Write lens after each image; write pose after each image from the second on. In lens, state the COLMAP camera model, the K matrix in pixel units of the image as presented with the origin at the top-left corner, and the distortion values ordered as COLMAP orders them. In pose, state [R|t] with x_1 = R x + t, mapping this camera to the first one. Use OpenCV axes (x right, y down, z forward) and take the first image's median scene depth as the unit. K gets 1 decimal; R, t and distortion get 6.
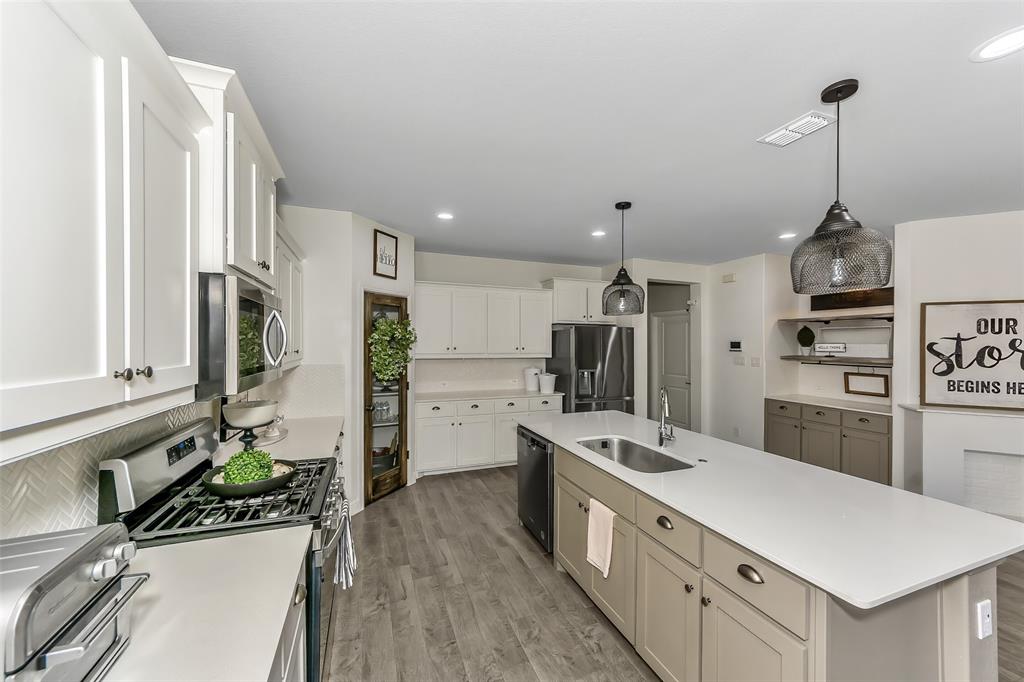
lens RADIAL K [[375.6, 0, 512.7], [0, 375.6, 343.8], [0, 0, 1]] dist [-0.000181, -0.000004]
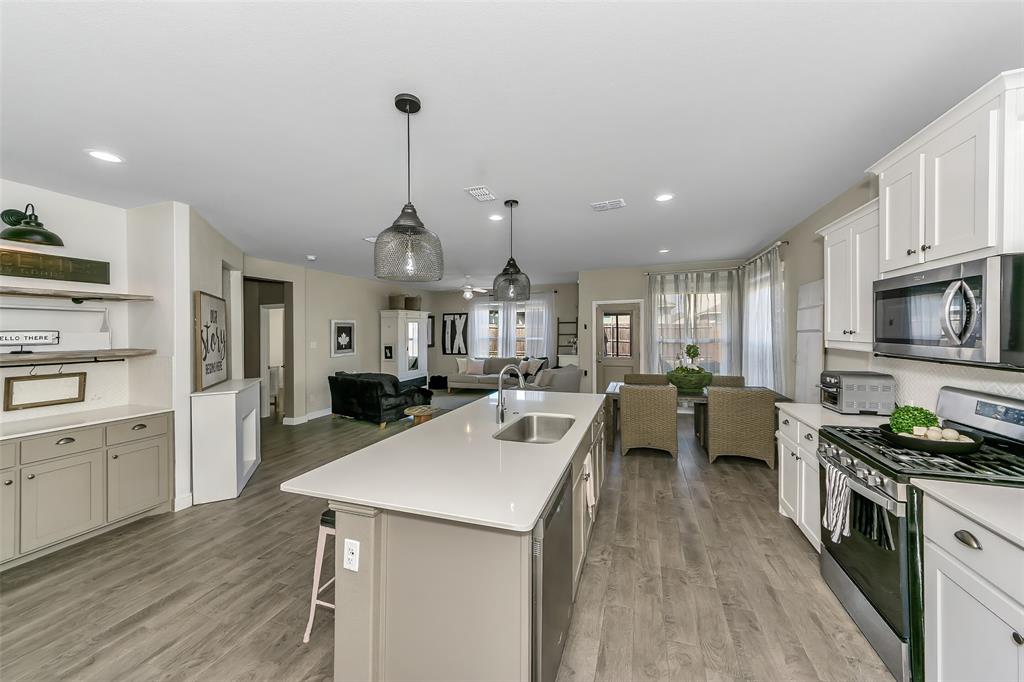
lens RADIAL K [[356.7, 0, 509.8], [0, 356.7, 334.1], [0, 0, 1]] dist [-0.000007, -0.000040]
pose [[-0.762577, 0.001922, 0.646894, -0.184633], [0.011758, 0.999872, 0.010890, 0.007031], [-0.646790, 0.015910, -0.762502, 1.136552]]
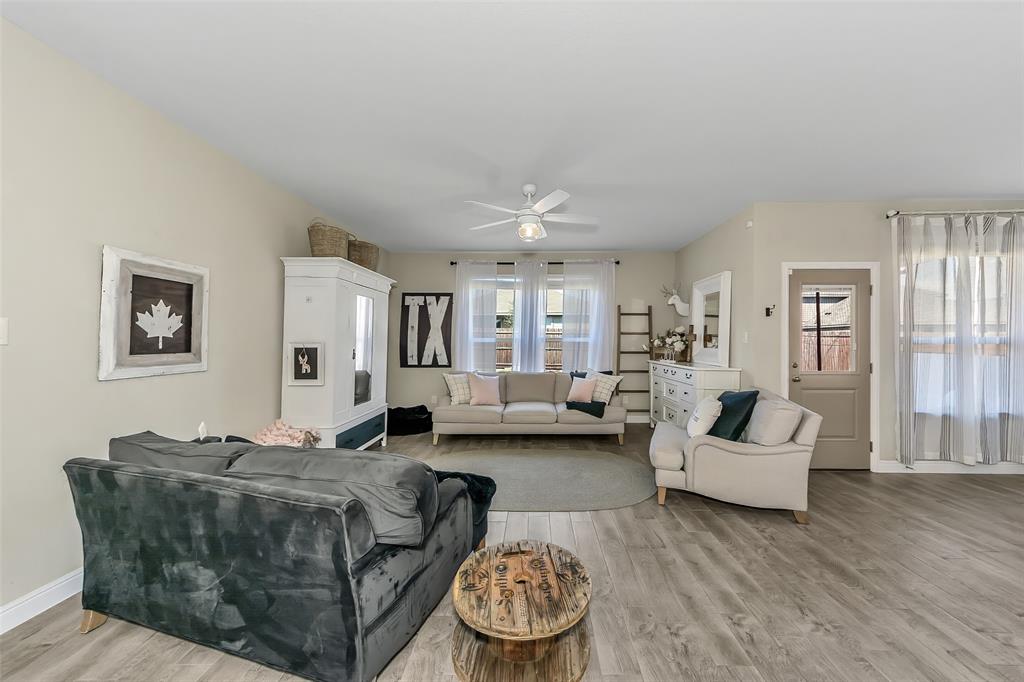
lens RADIAL K [[364.1, 0, 532.8], [0, 364.1, 339.8], [0, 0, 1]] dist [0.007694, -0.000076]
pose [[-0.931986, -0.006011, 0.362445, 0.998473], [-0.007468, 0.999969, -0.002622, 0.077885], [-0.362418, -0.005150, -0.932001, 0.567735]]
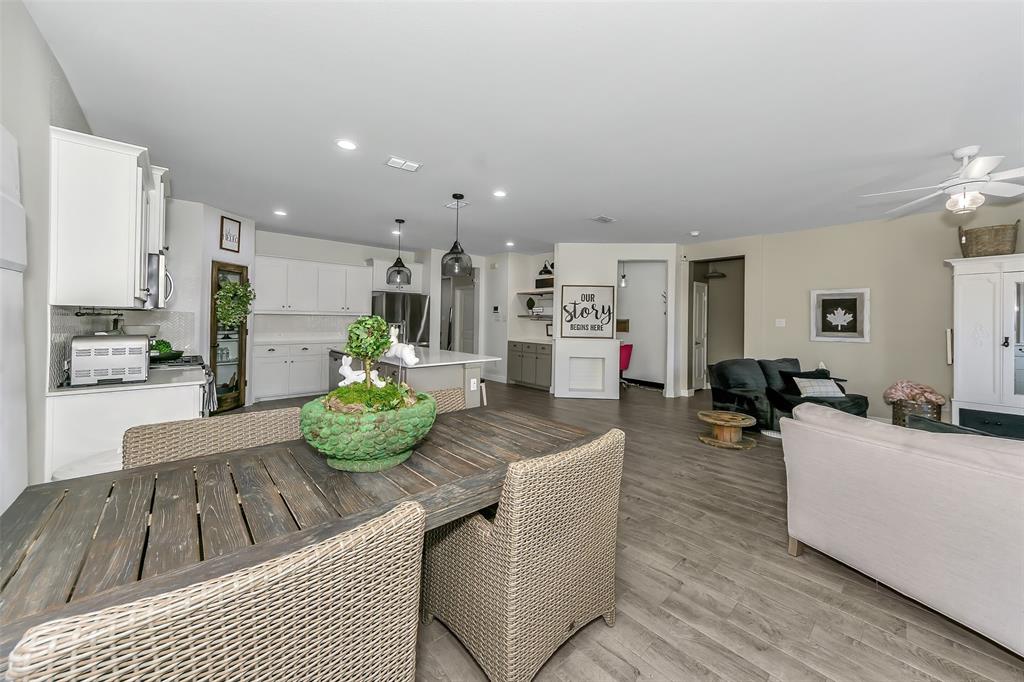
lens RADIAL K [[369.8, 0, 525.0], [0, 369.8, 314.9], [0, 0, 1]] dist [-0.023247, -0.000001]
pose [[0.924096, 0.012735, 0.381947, 0.155748], [-0.008027, 0.999871, -0.013917, 0.067290], [-0.382075, 0.009794, 0.924079, -0.650533]]
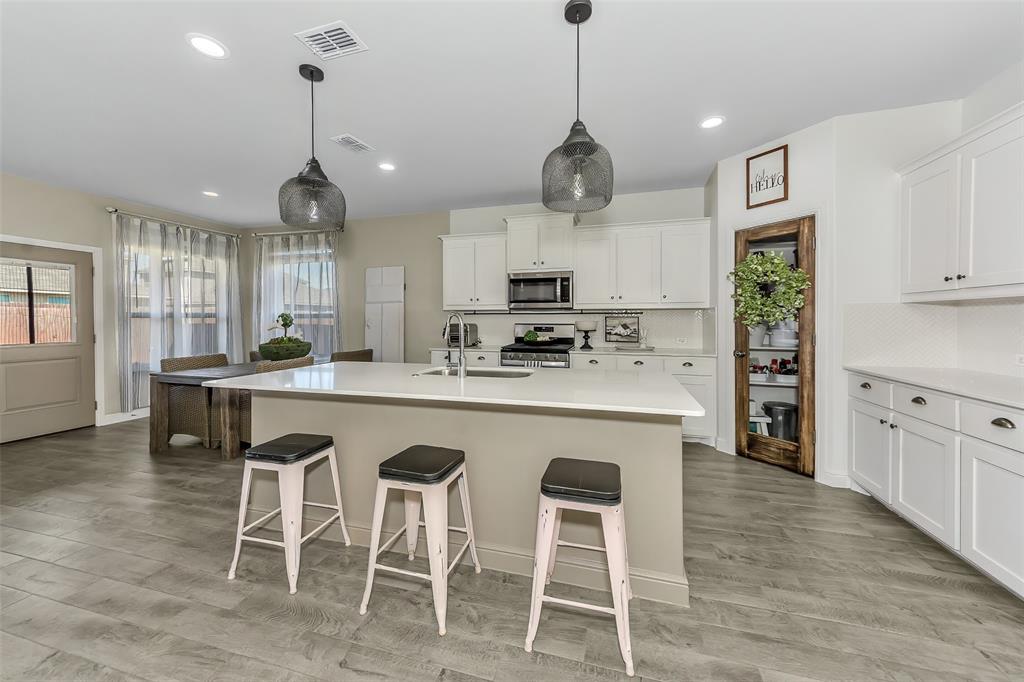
lens RADIAL K [[371.5, 0, 515.8], [0, 371.5, 324.2], [0, 0, 1]] dist [0.003279, 0.000359]
pose [[-0.582244, 0.010653, -0.812944, 0.693707], [-0.000714, 0.999907, 0.013615, 0.083243], [0.813014, 0.008507, -0.582182, 1.066743]]
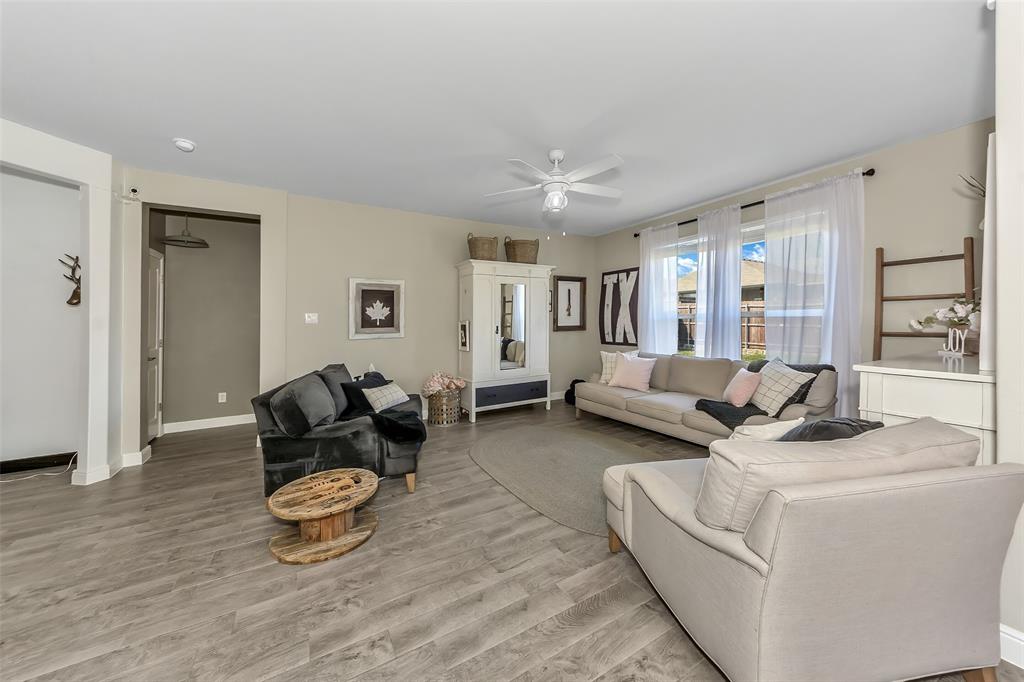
lens RADIAL K [[366.7, 0, 513.2], [0, 366.7, 317.7], [0, 0, 1]] dist [0.015248, 0.000073]
pose [[-0.177377, 0.005363, 0.984128, 0.498284], [0.009594, 0.999947, -0.003720, 0.080350], [-0.984096, 0.008782, -0.177419, -0.037637]]
